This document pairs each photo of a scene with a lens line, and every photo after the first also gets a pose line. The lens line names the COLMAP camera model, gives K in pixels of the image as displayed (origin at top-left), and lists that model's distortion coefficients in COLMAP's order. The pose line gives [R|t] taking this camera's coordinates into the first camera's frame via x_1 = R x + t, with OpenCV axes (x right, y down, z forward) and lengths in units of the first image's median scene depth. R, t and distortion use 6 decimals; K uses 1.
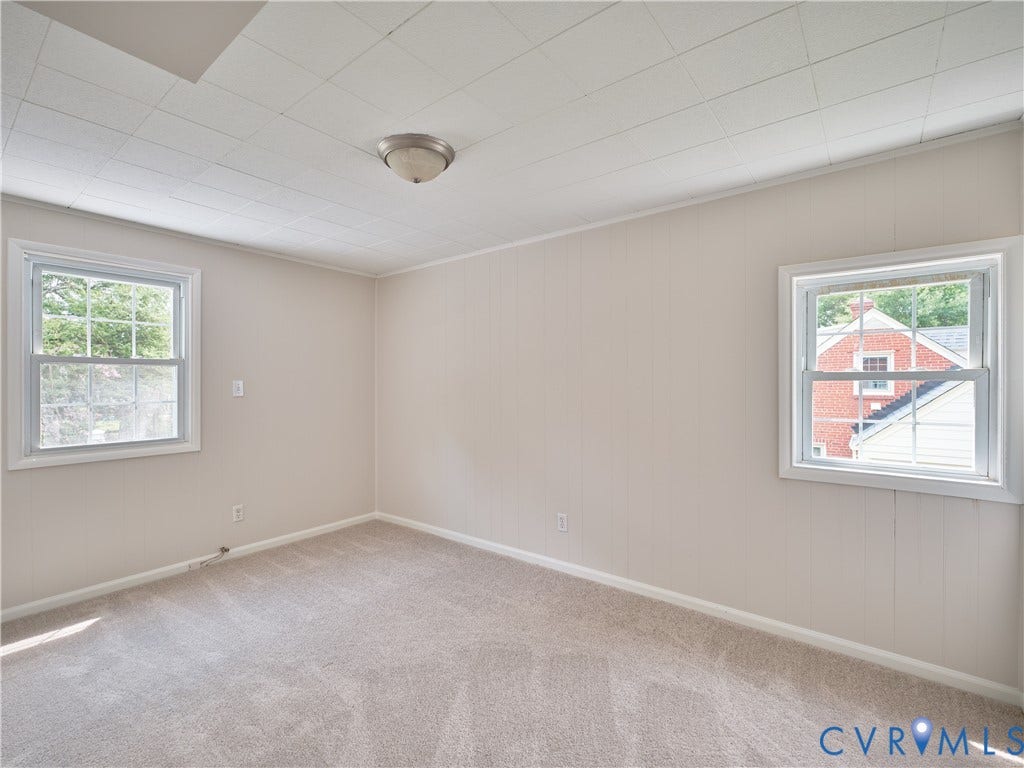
lens RADIAL K [[475.1, 0, 512.3], [0, 475.1, 379.3], [0, 0, 1]] dist [-0.001242, -0.000153]
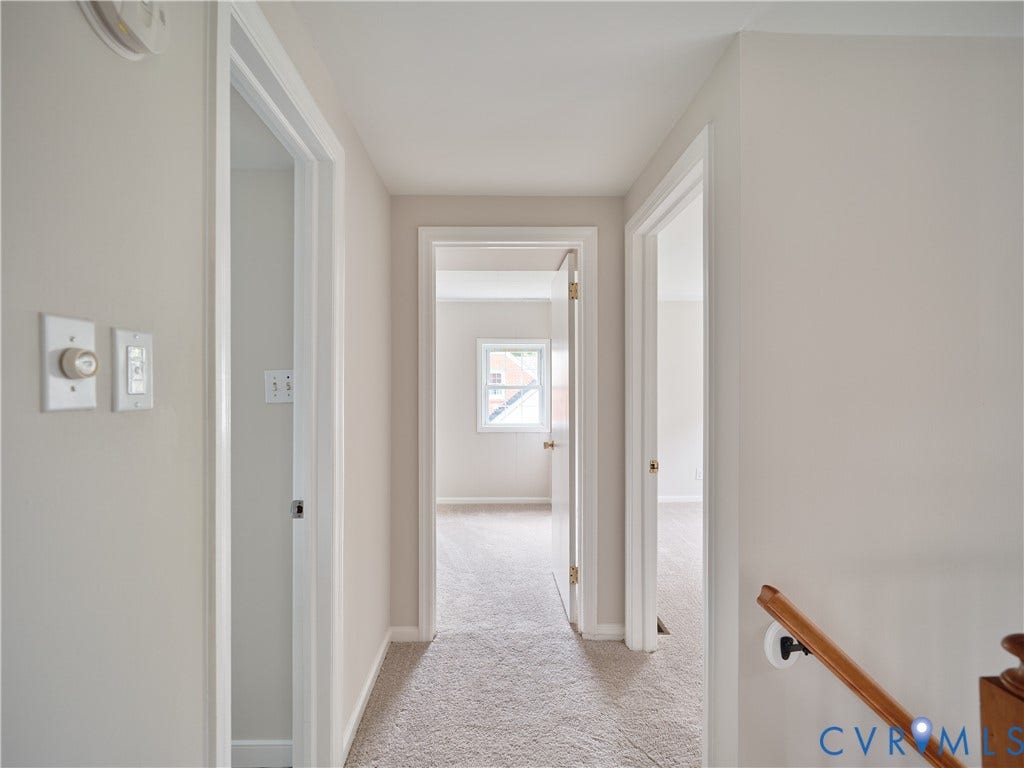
lens RADIAL K [[475.1, 0, 512.3], [0, 475.1, 379.3], [0, 0, 1]] dist [-0.001242, -0.000153]
pose [[0.762073, 0.010287, 0.647409, -0.772629], [0.001437, 0.999844, -0.017578, -0.008535], [-0.647489, 0.014326, 0.761940, -0.836541]]
